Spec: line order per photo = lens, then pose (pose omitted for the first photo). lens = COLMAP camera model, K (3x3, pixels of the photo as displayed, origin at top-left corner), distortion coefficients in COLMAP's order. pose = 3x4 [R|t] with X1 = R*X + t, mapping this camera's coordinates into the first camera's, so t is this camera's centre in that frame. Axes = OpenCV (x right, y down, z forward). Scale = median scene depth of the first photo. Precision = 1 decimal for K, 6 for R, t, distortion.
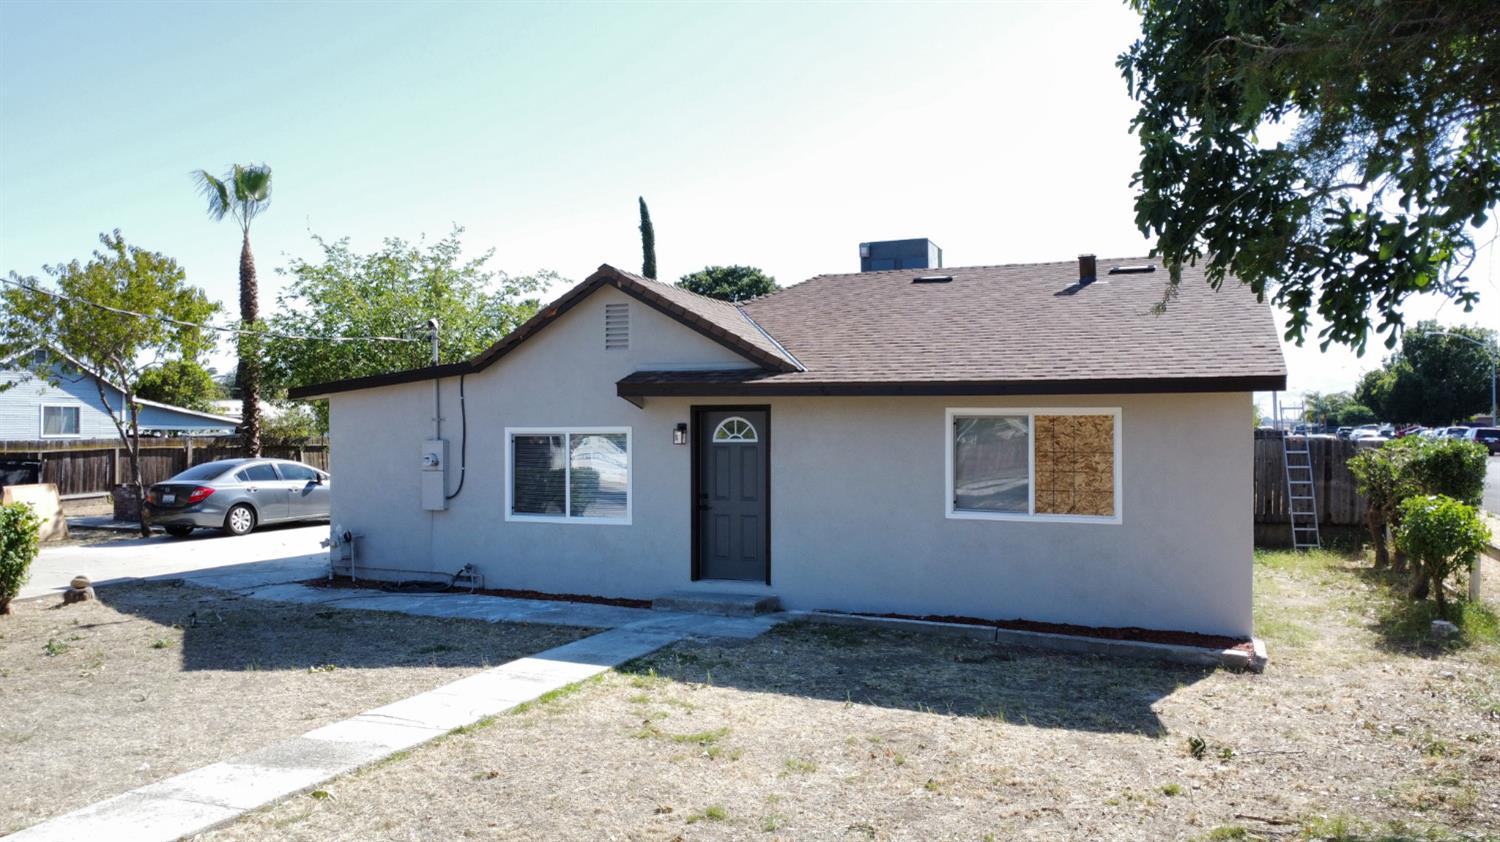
lens RADIAL K [[1030.4, 0, 748.5], [0, 1030.4, 420.3], [0, 0, 1]] dist [0.002869, -0.036330]
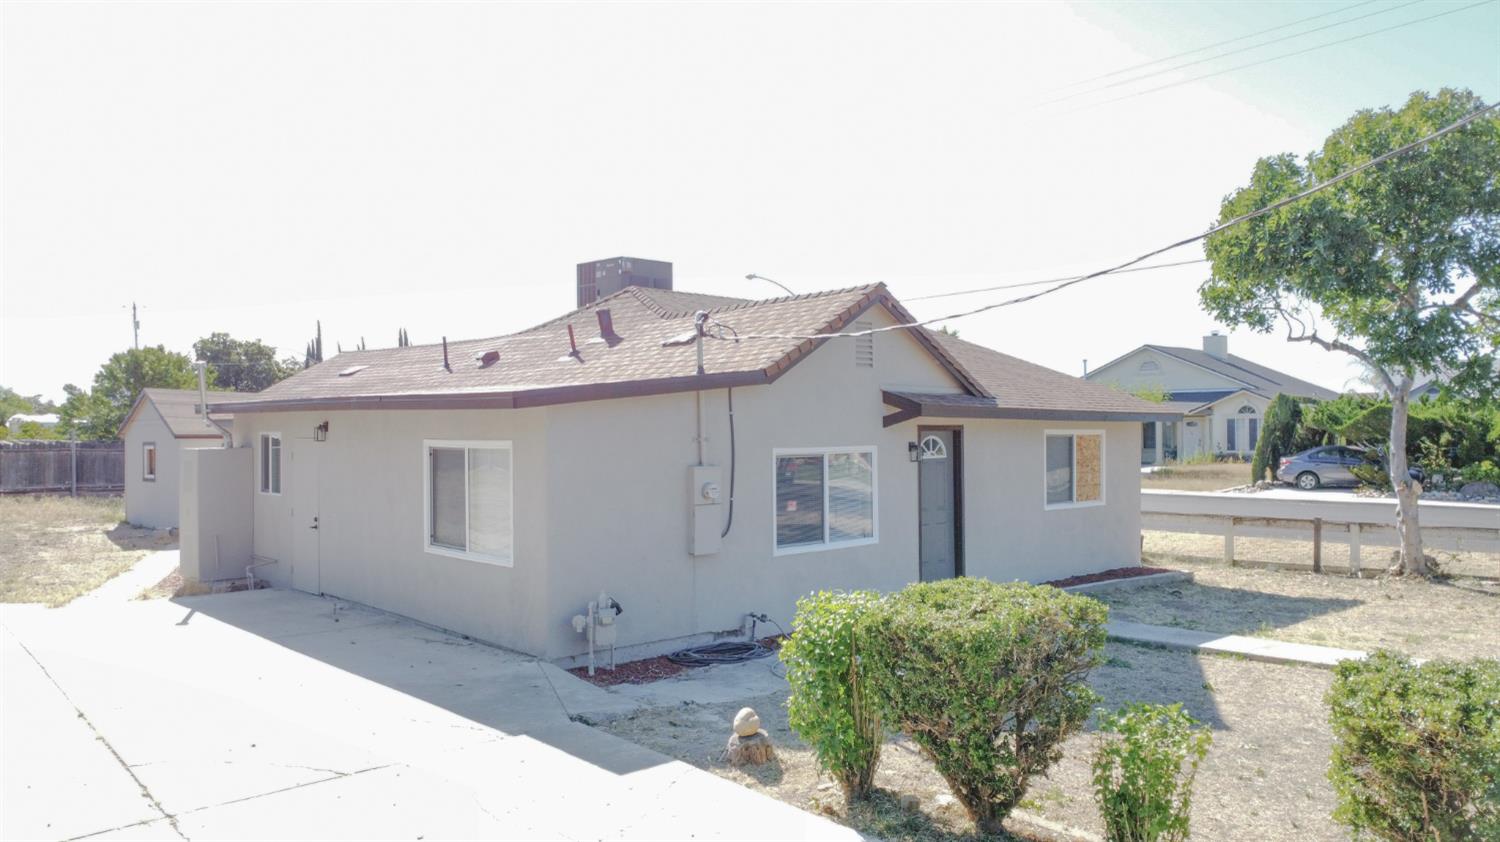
lens RADIAL K [[1030.4, 0, 748.5], [0, 1030.4, 420.3], [0, 0, 1]] dist [0.002869, -0.036330]
pose [[0.443104, 0.007539, 0.896438, -1.068562], [-0.006406, 0.999966, -0.005243, -0.012464], [-0.896447, -0.003419, 0.443137, 0.664648]]
